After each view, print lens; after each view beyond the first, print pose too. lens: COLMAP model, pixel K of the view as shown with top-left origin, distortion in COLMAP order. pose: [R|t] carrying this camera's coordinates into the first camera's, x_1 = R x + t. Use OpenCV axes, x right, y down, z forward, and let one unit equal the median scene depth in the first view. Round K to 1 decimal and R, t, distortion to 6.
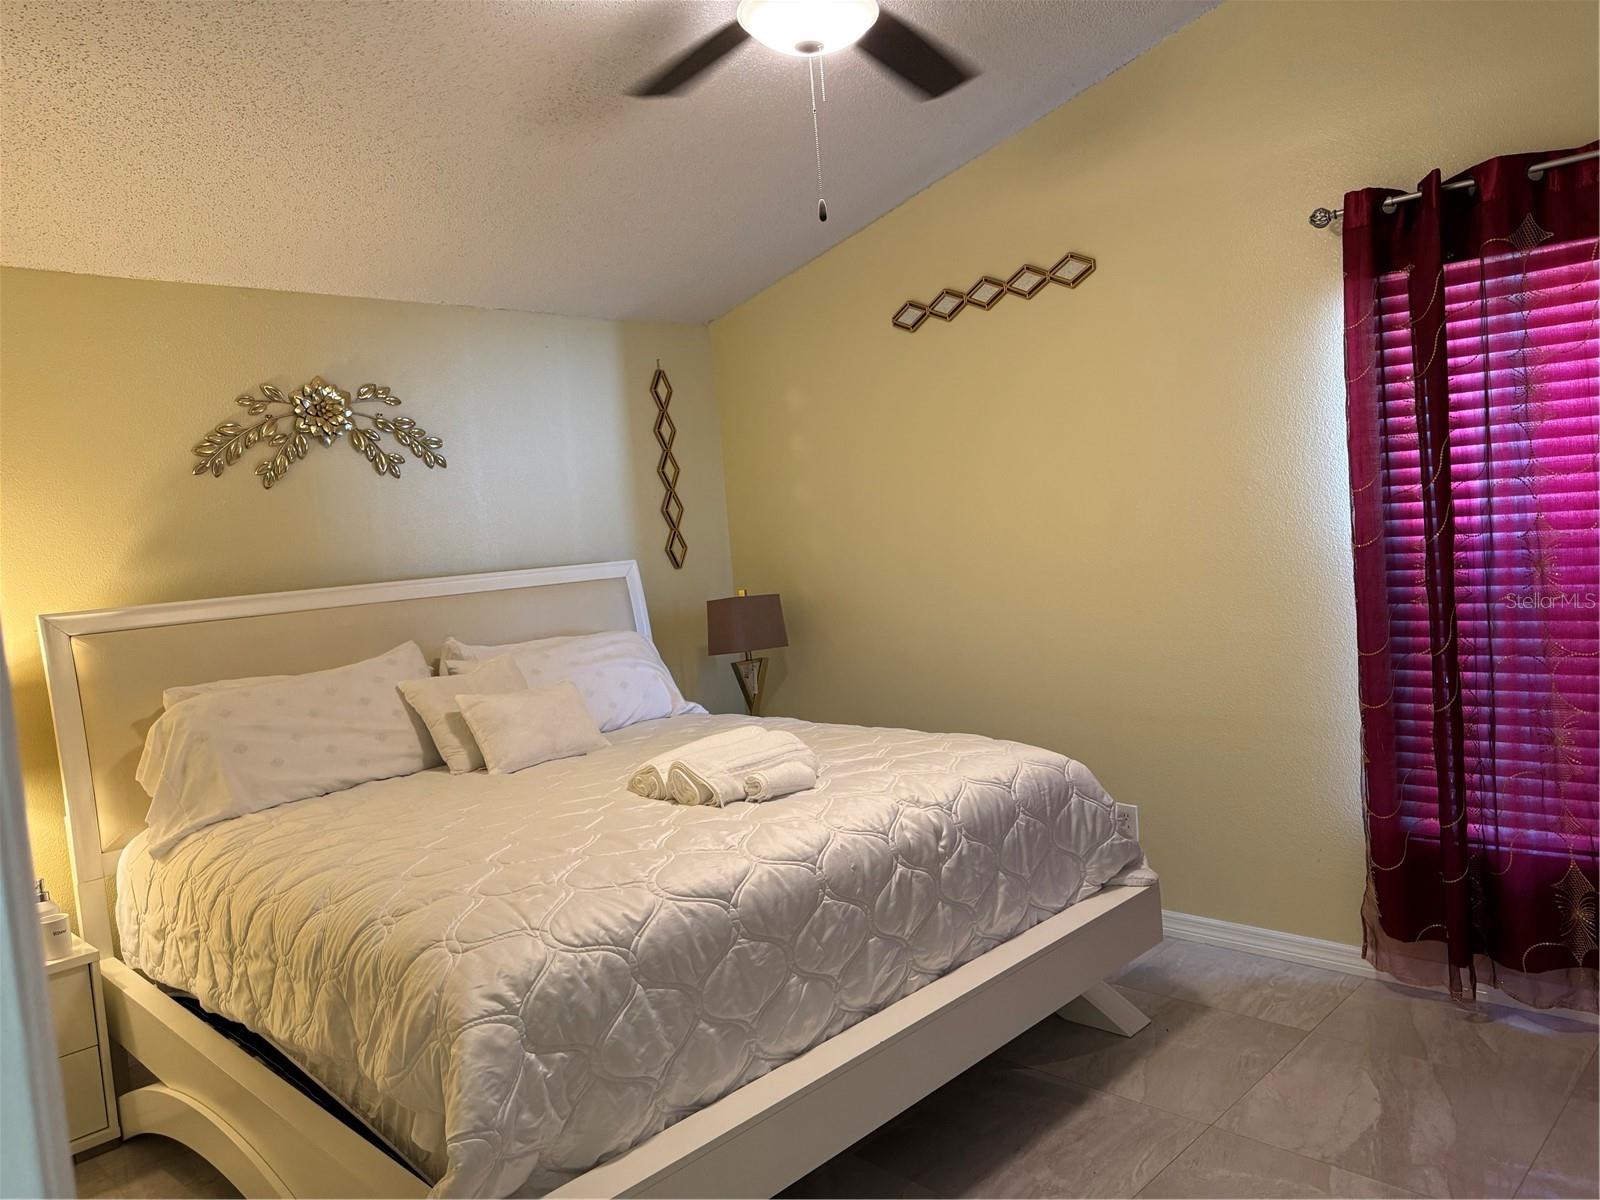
lens RADIAL K [[1135.0, 0, 798.0], [0, 1135.0, 598.8], [0, 0, 1]] dist [0.057261, -0.078228]
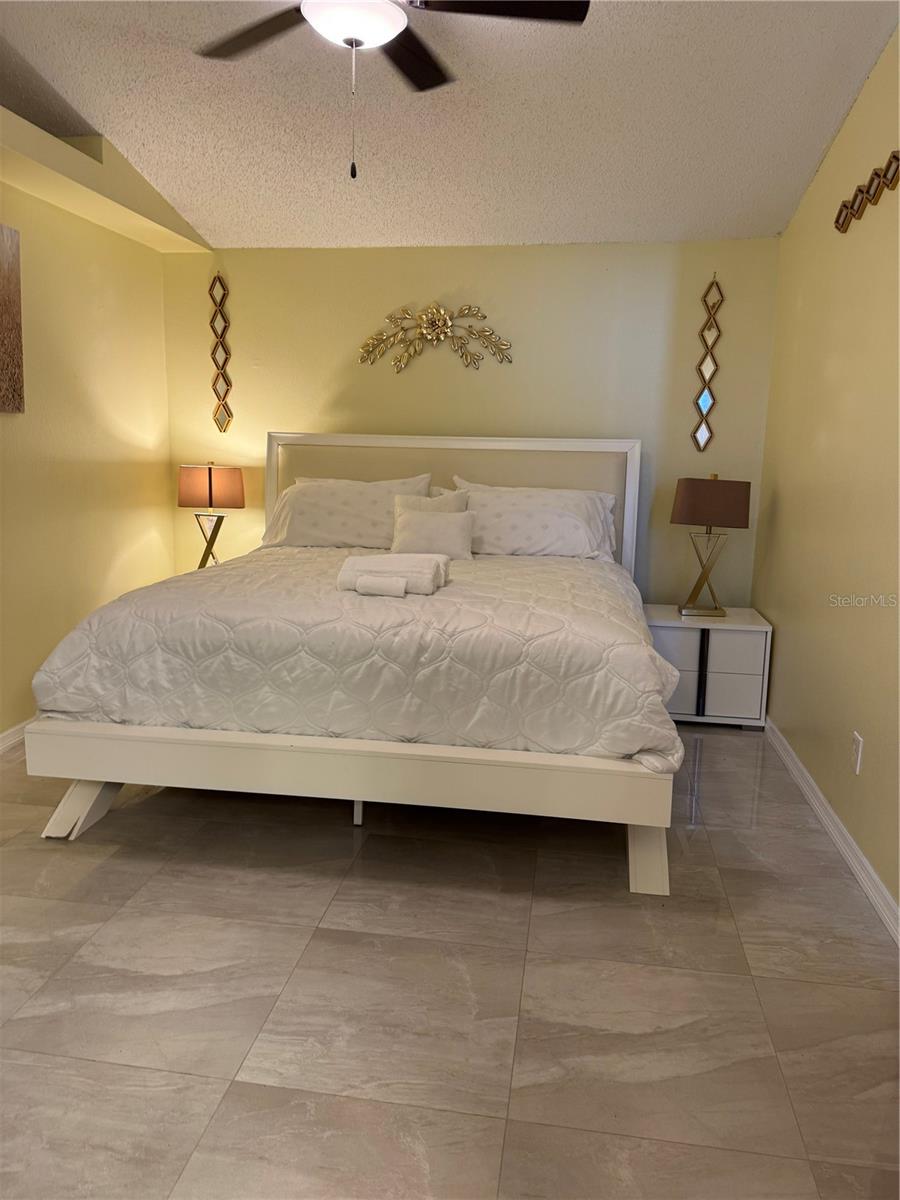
lens RADIAL K [[851.2, 0, 454.9], [0, 851.2, 595.8], [0, 0, 1]] dist [0.057261, -0.078228]
pose [[0.588472, 0.236601, -0.773124, 0.799925], [-0.118742, 0.971147, 0.206820, -0.058591], [0.799751, -0.029905, 0.599587, 0.372274]]
